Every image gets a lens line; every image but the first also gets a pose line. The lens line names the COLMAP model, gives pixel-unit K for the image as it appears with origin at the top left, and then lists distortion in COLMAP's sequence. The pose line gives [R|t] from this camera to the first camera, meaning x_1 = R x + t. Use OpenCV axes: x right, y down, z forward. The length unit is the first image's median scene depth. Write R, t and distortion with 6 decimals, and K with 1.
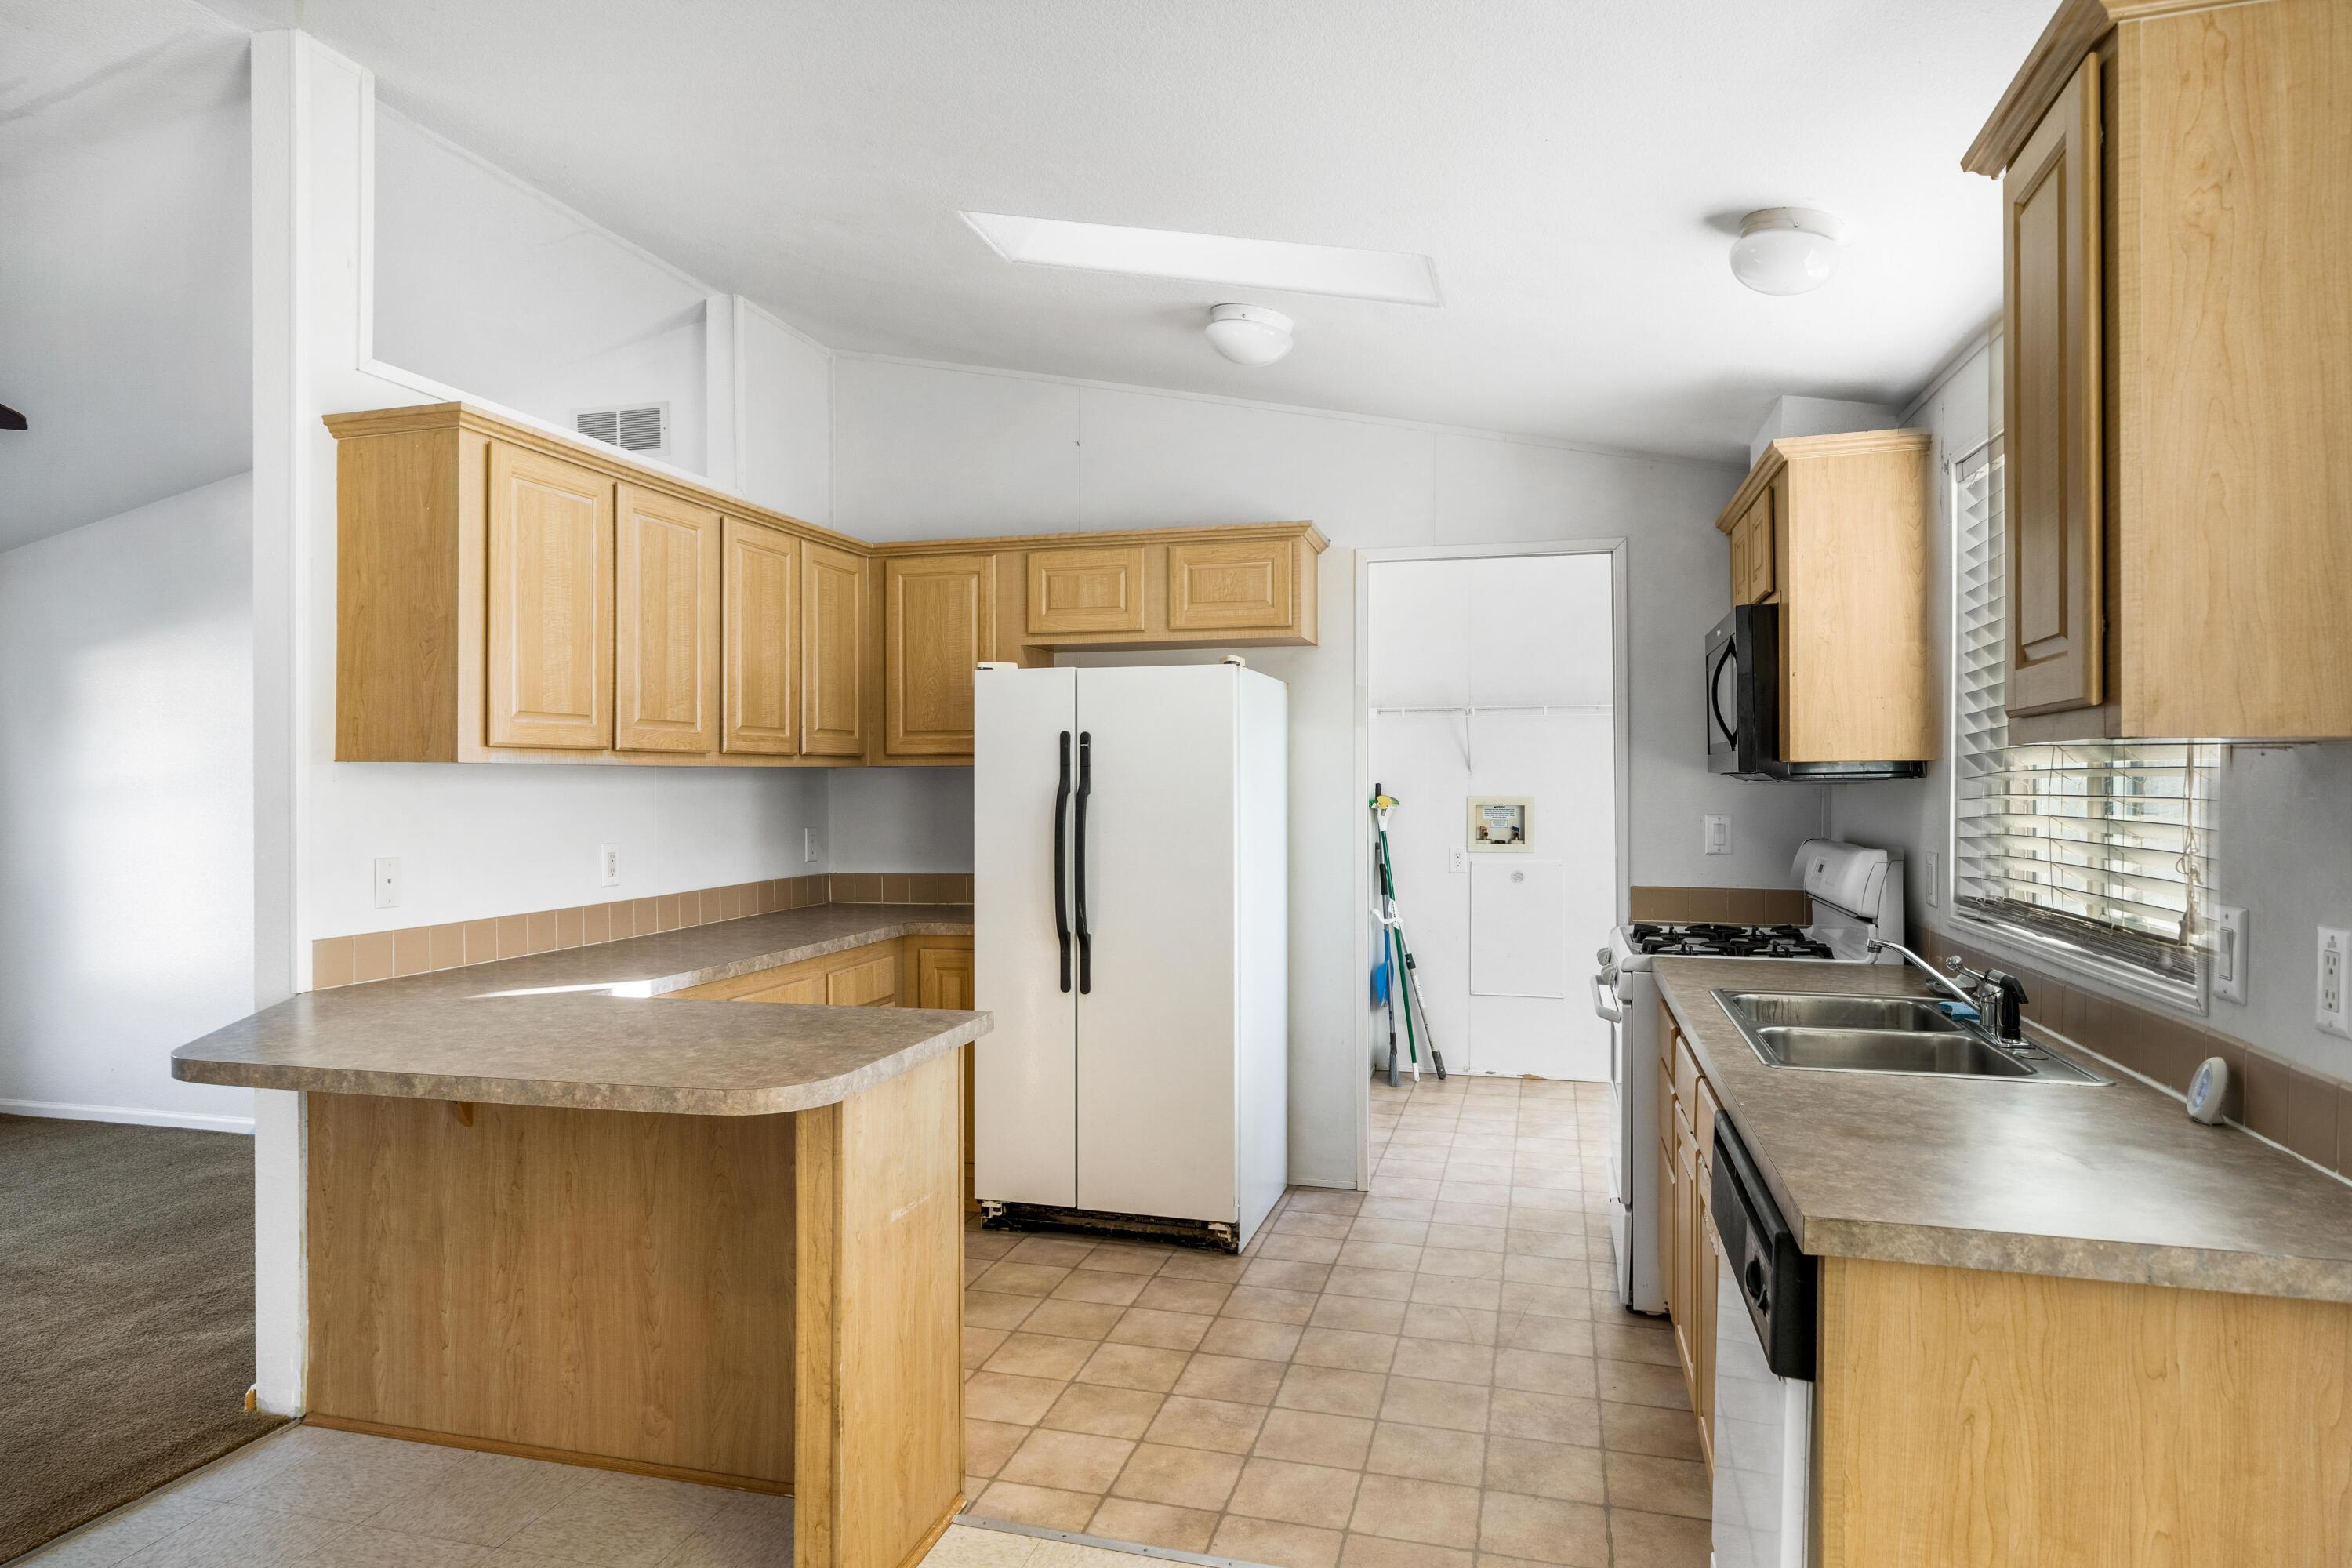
lens RADIAL K [[1389.9, 0, 1167.4], [0, 1389.9, 780.9], [0, 0, 1]] dist [0.007807, 0.001631]
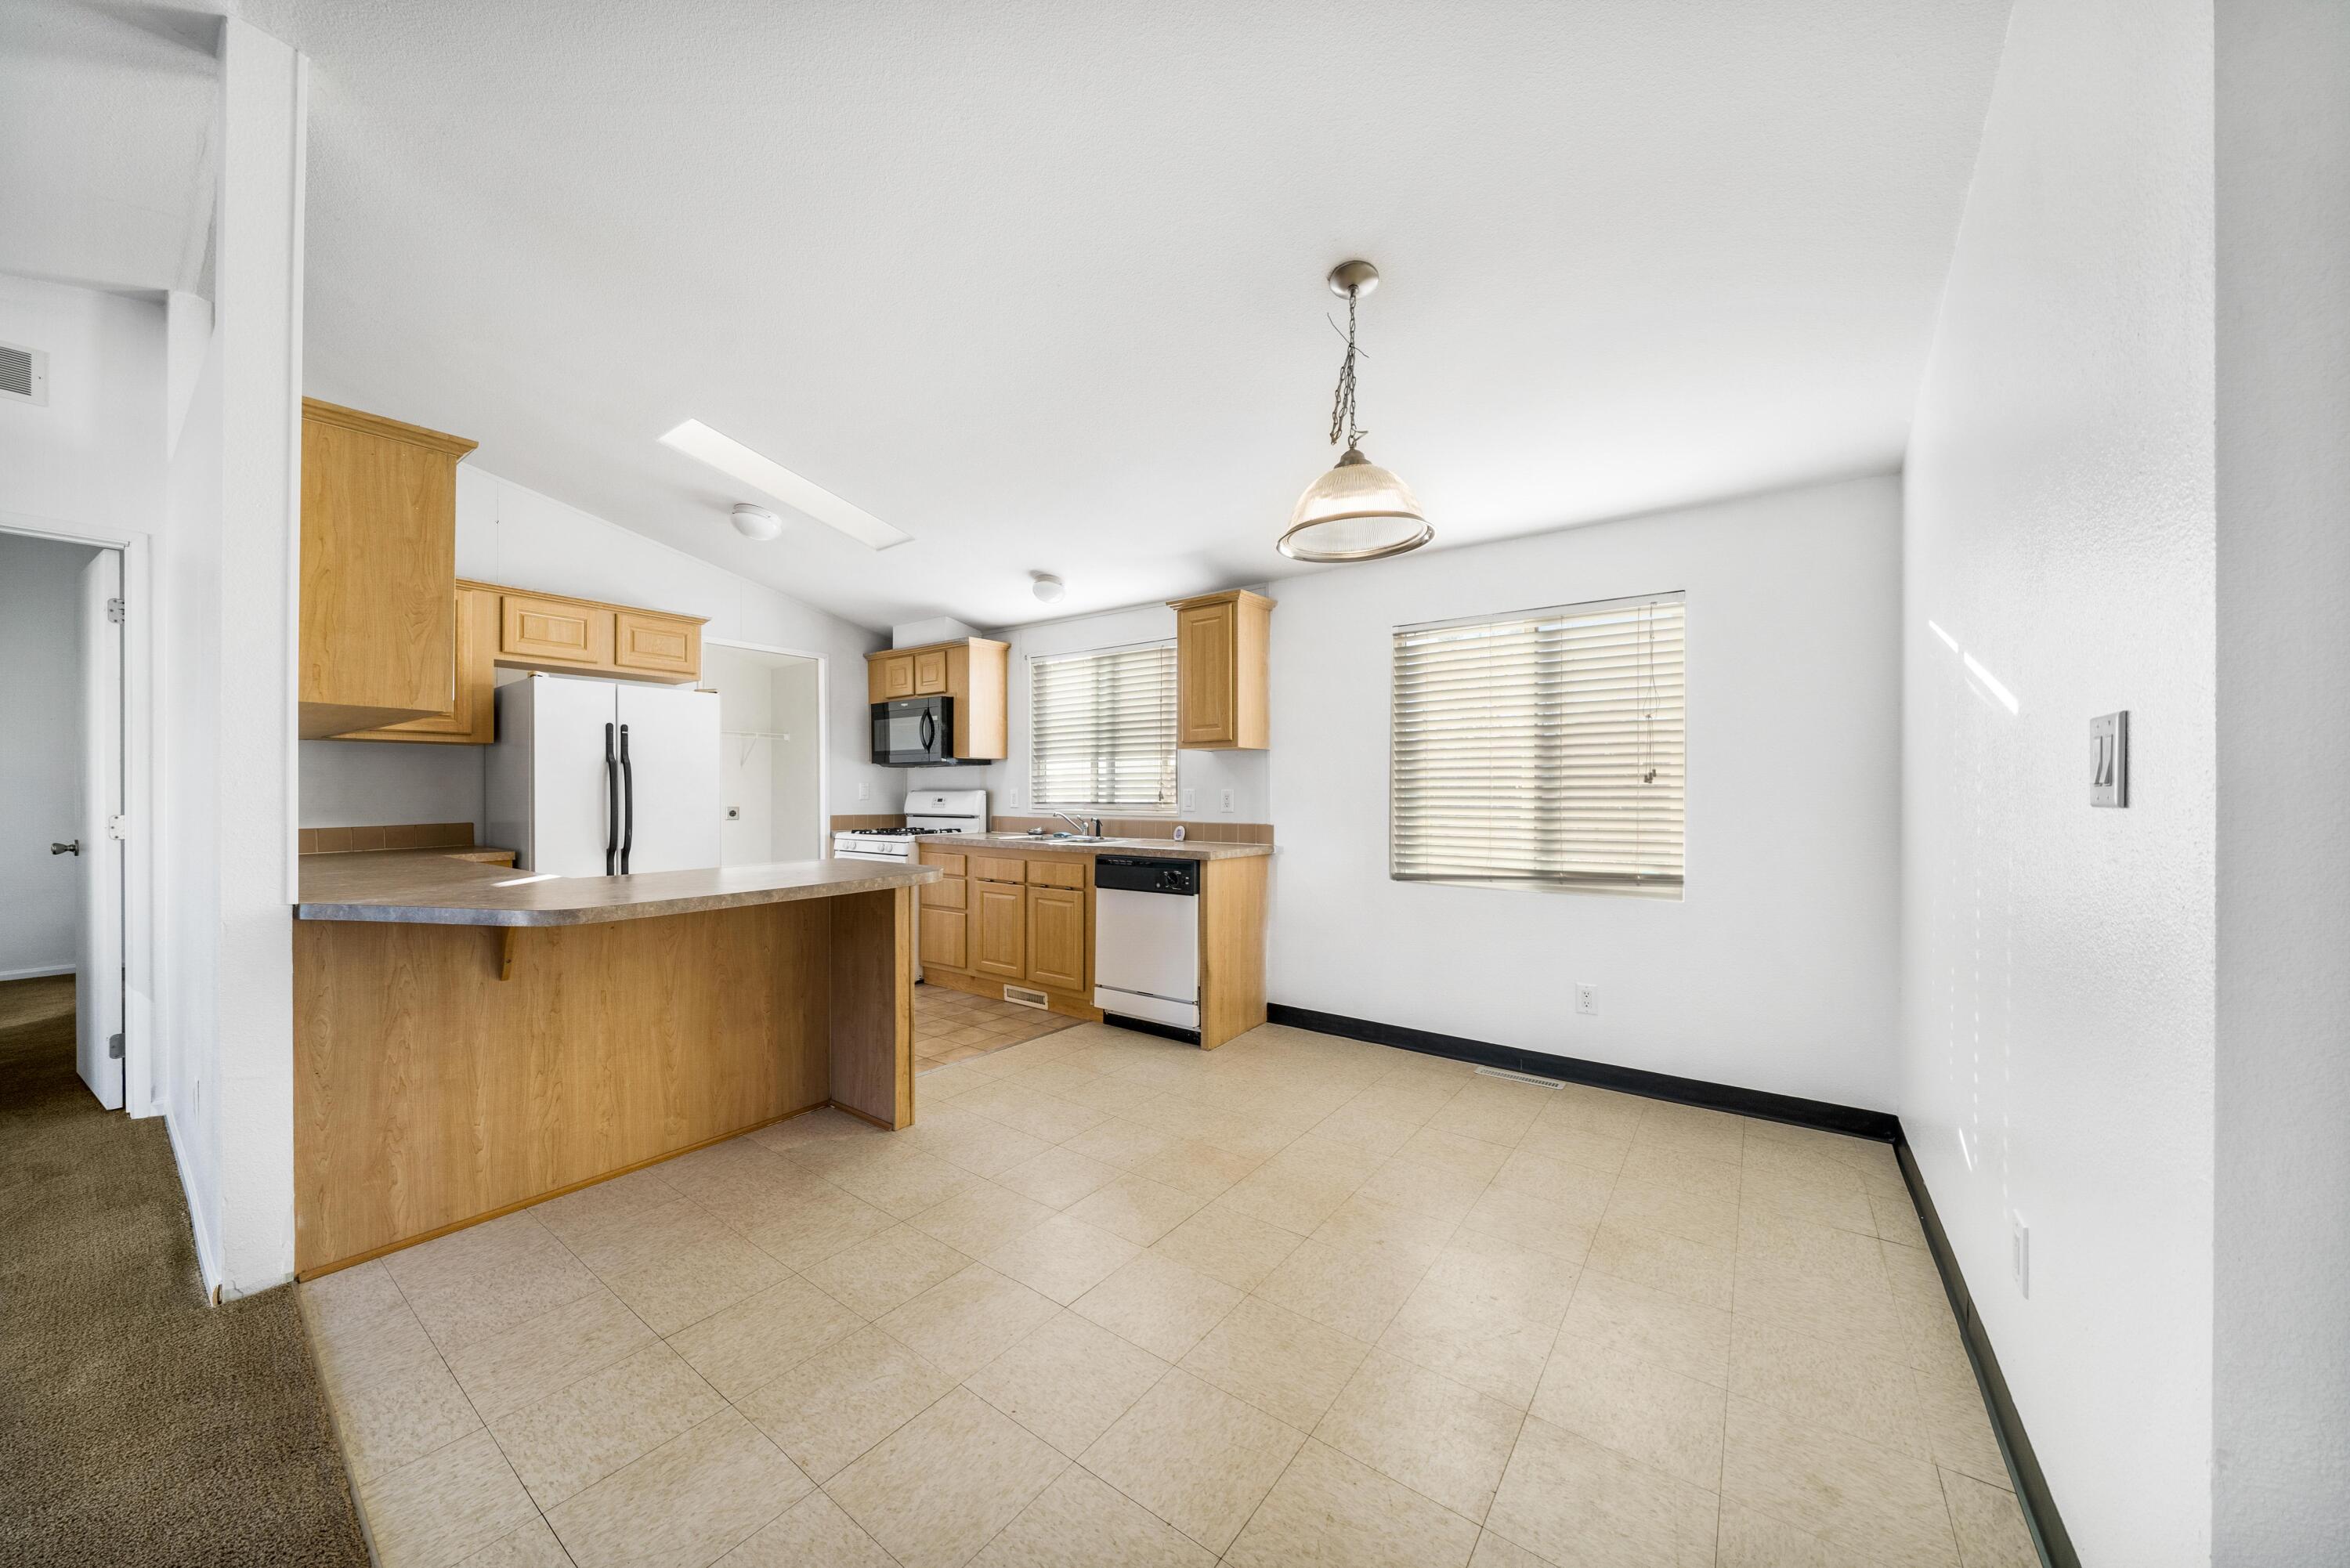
lens RADIAL K [[803.1, 0, 1166.0], [0, 803.1, 792.4], [0, 0, 1]] dist [-0.000473, -0.000016]
pose [[0.350222, 0.002937, 0.936662, -1.017087], [-0.000240, 0.999995, -0.003046, 0.066148], [-0.936667, 0.000842, 0.350221, 0.117472]]
